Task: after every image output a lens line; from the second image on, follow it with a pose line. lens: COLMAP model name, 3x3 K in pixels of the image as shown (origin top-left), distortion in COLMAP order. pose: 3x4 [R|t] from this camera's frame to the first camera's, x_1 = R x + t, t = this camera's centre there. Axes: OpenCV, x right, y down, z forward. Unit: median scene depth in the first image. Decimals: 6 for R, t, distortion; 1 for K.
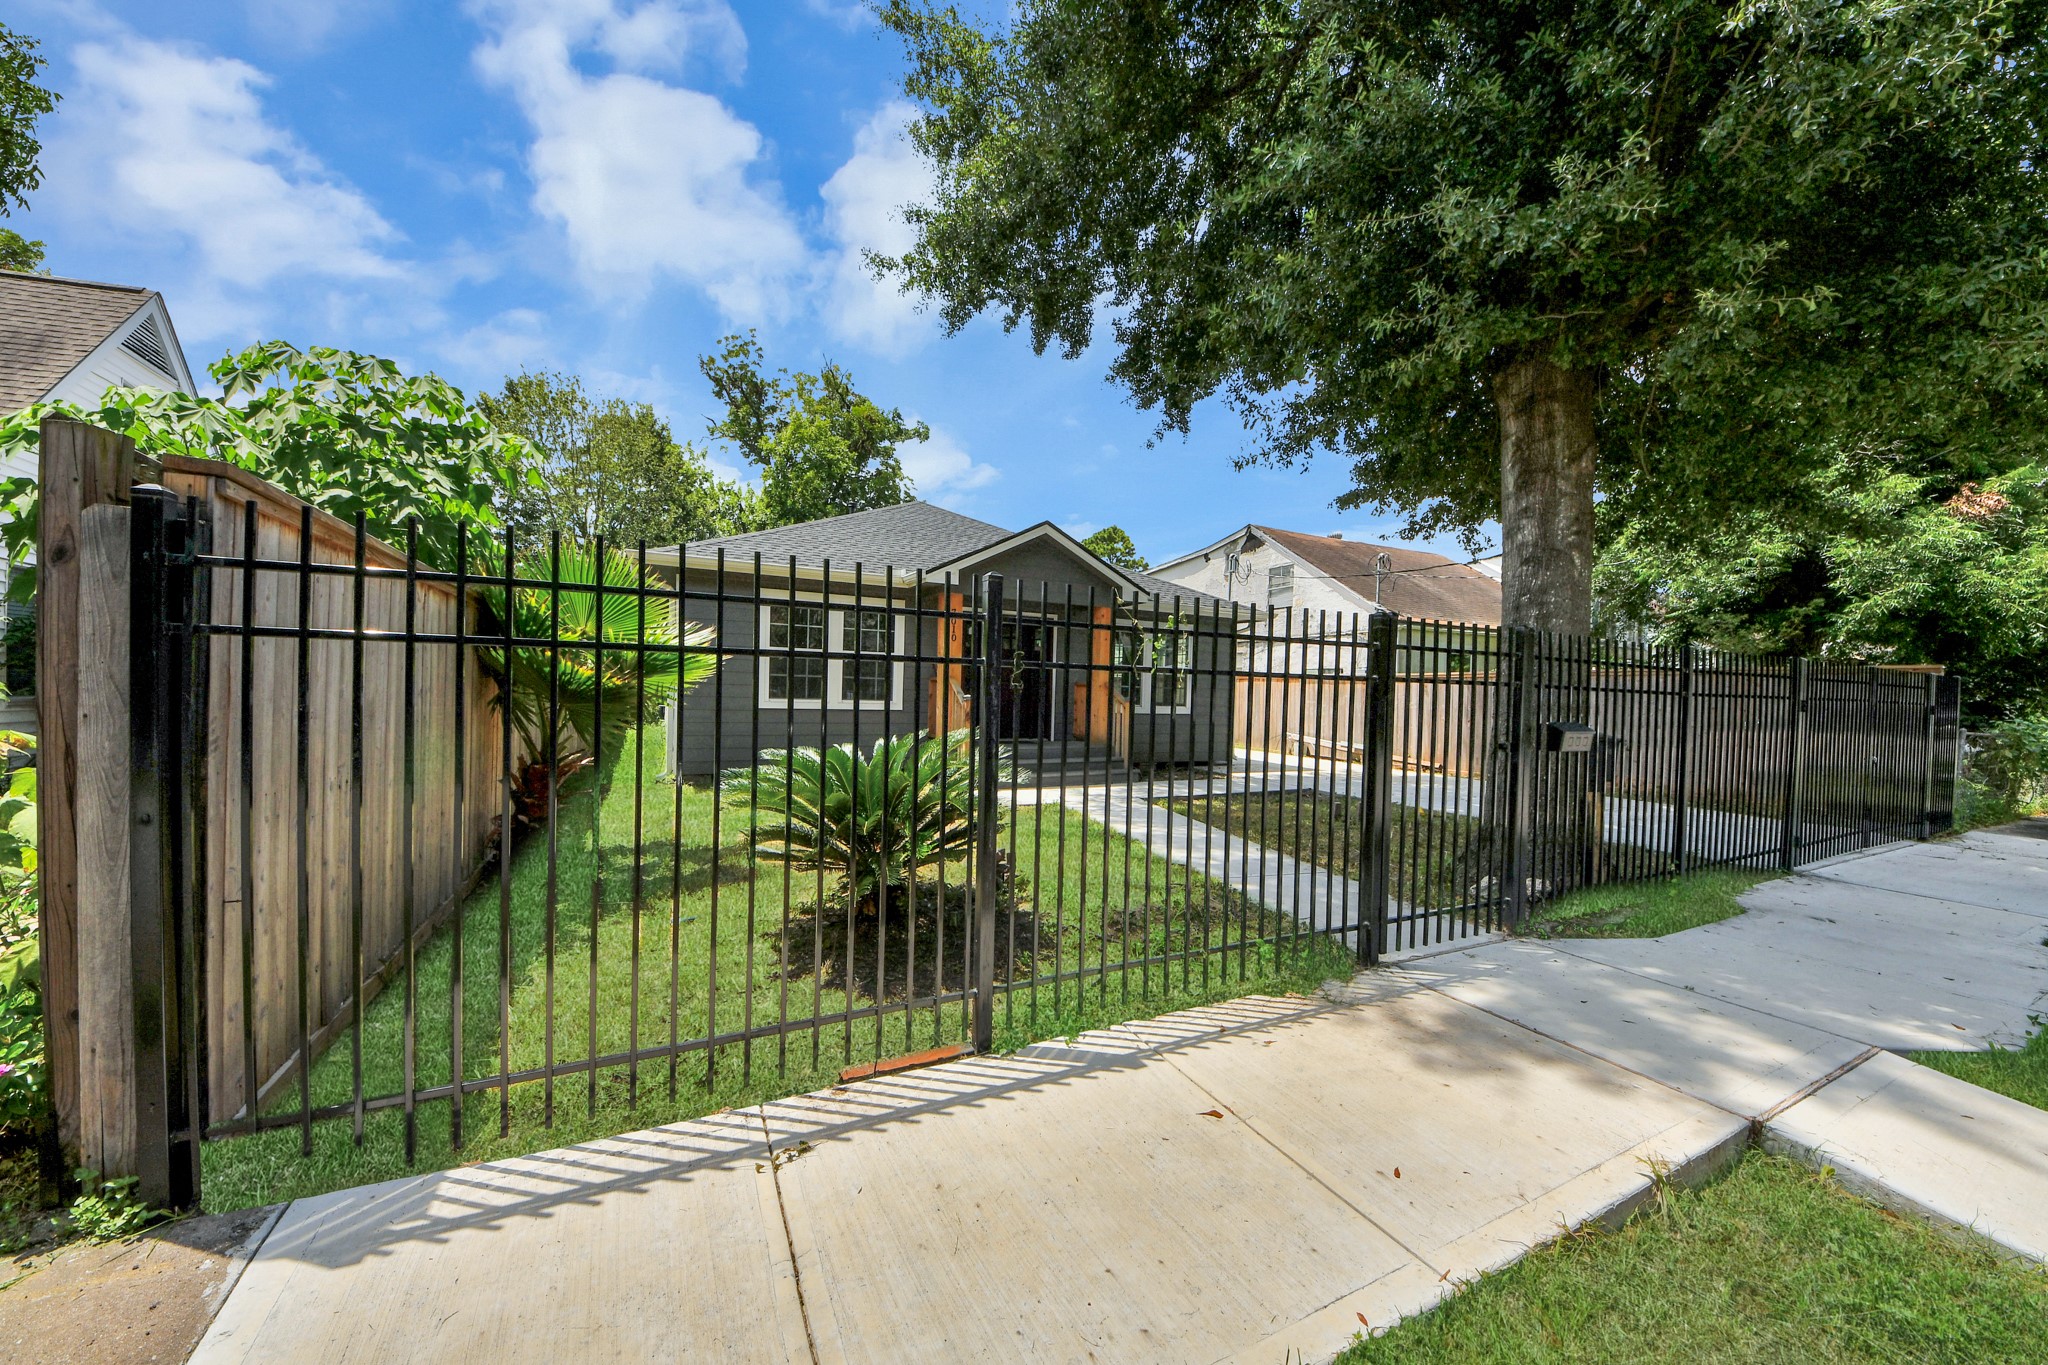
lens RADIAL K [[735.5, 0, 1025.0], [0, 735.5, 700.9], [0, 0, 1]] dist [0.007976, -0.005659]
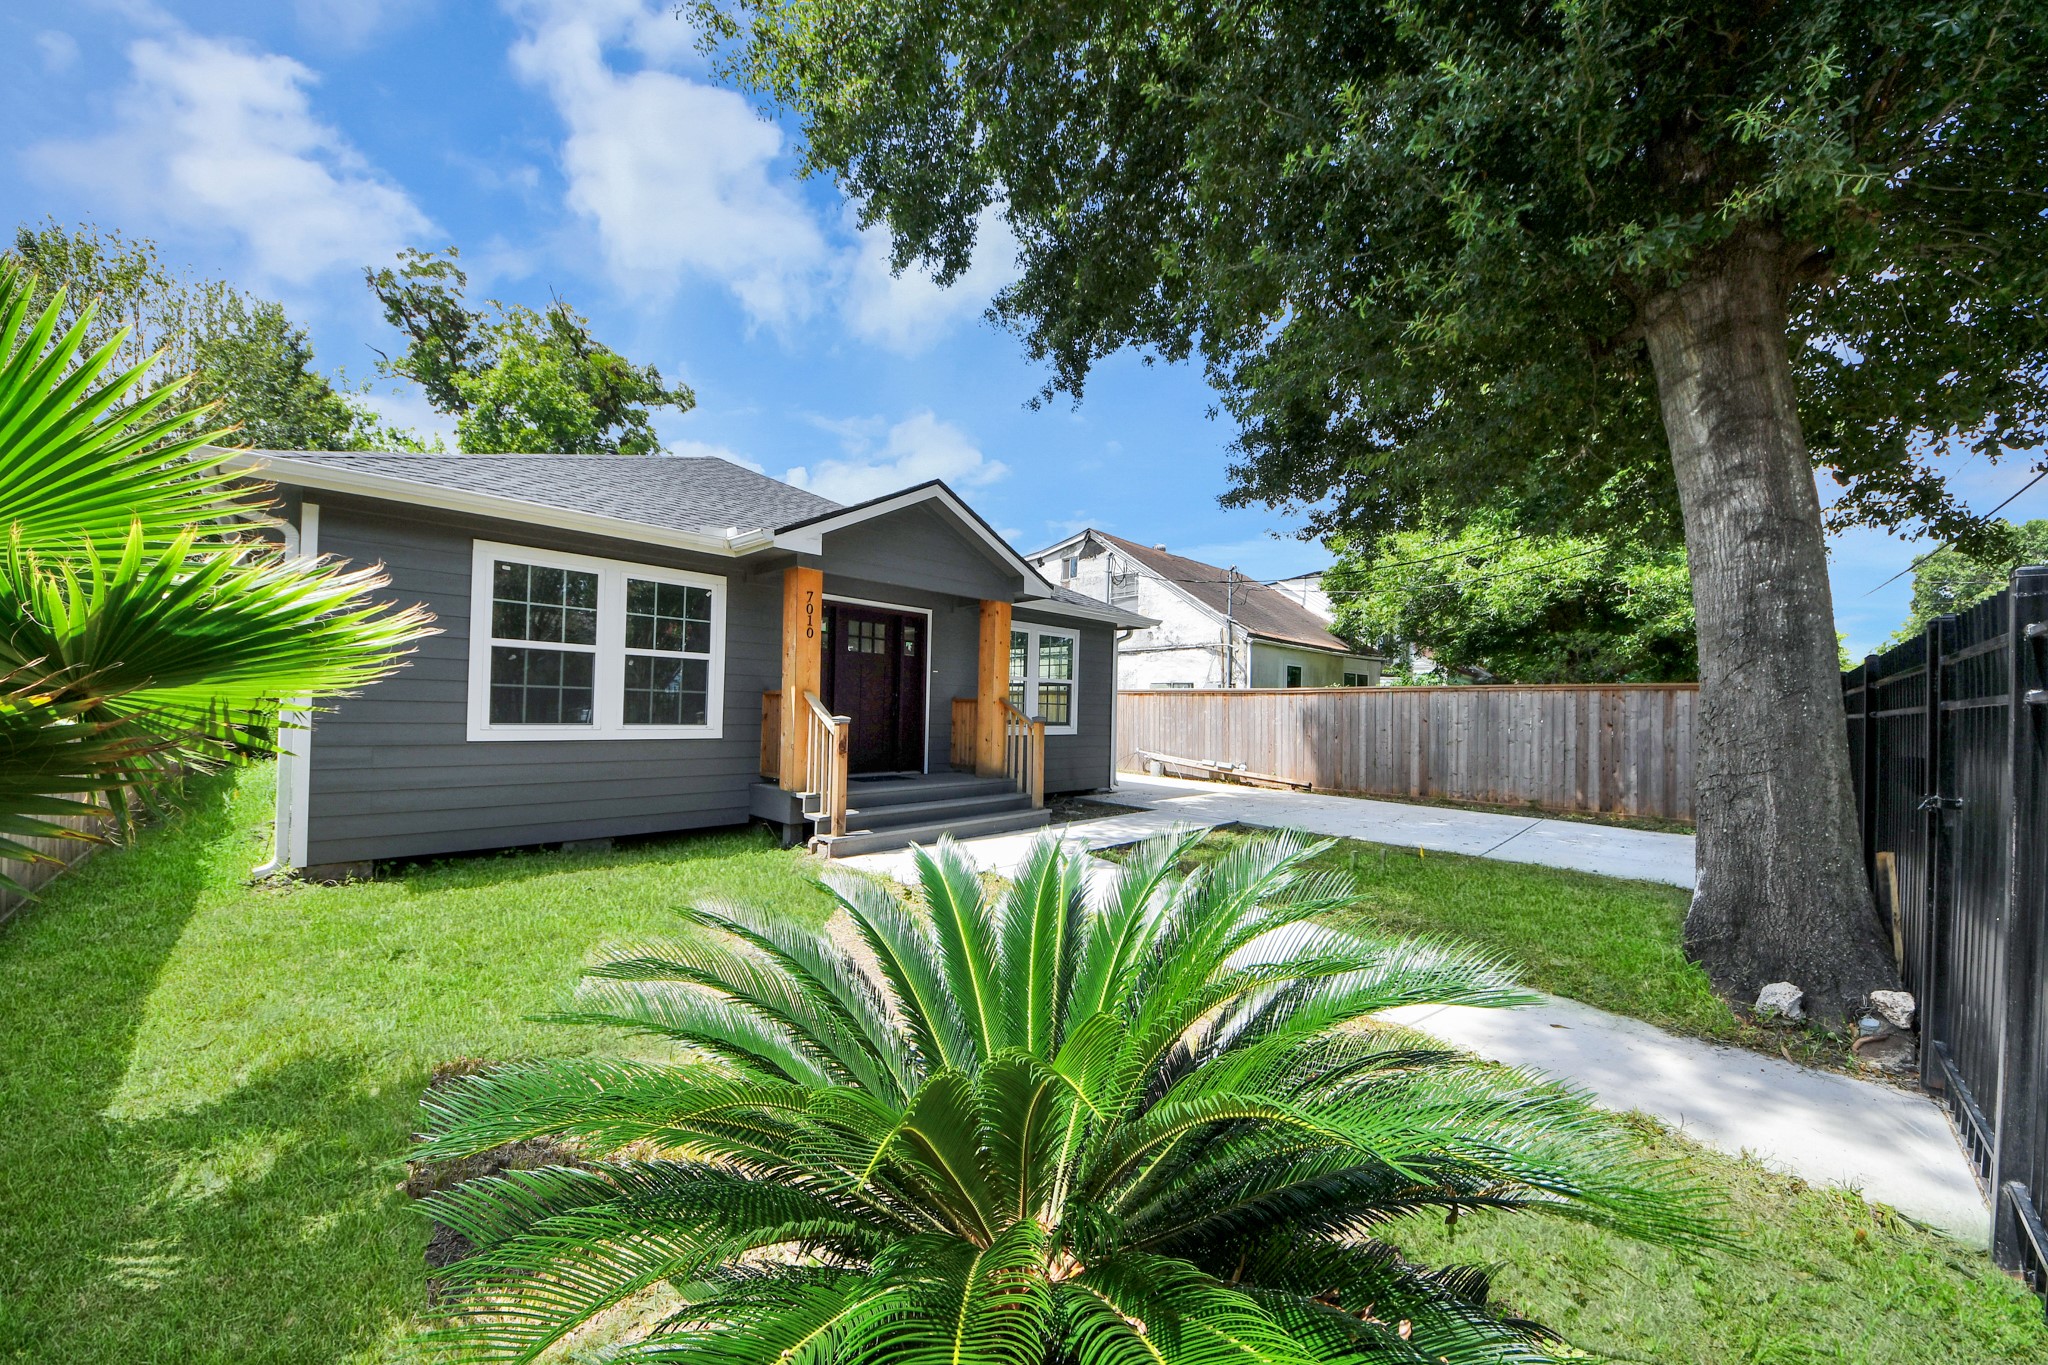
lens RADIAL K [[735.5, 0, 1013.5], [0, 735.5, 695.4], [0, 0, 1]] dist [0.007976, -0.005659]
pose [[0.951383, 0.004935, 0.307969, -0.103522], [0.002441, 0.999719, -0.023561, -0.007003], [-0.307999, 0.023167, 0.951105, 0.231428]]
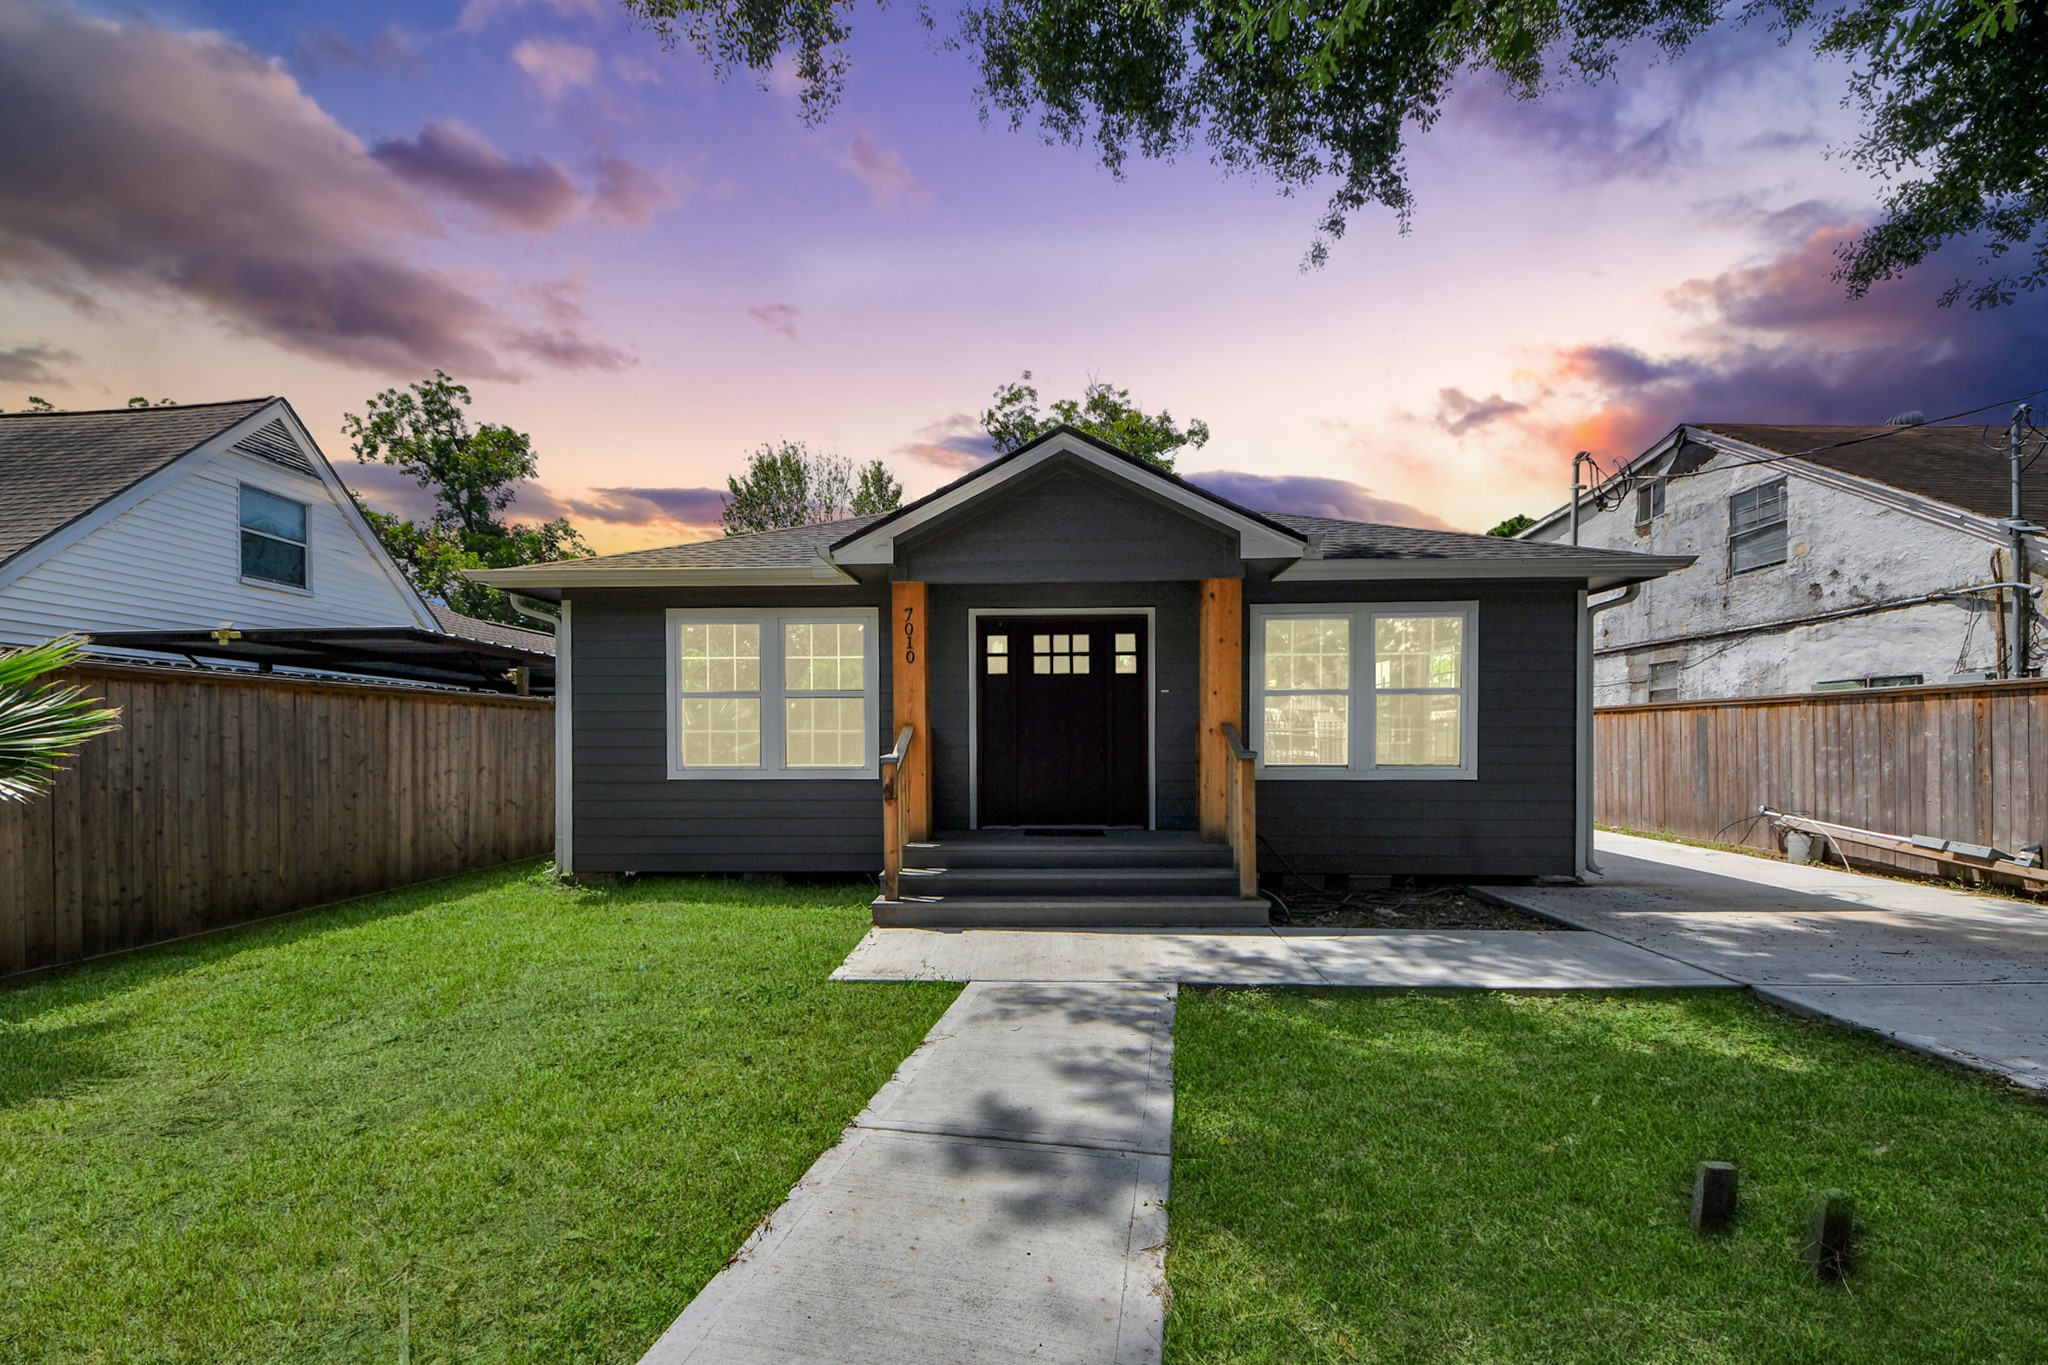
lens RADIAL K [[735.5, 0, 1012.0], [0, 735.5, 744.6], [0, 0, 1]] dist [0.007976, -0.005659]
pose [[0.866957, -0.020711, -0.497953, 0.226767], [0.015948, 0.999777, -0.013816, -0.003171], [0.498128, 0.004036, 0.867094, 0.439449]]
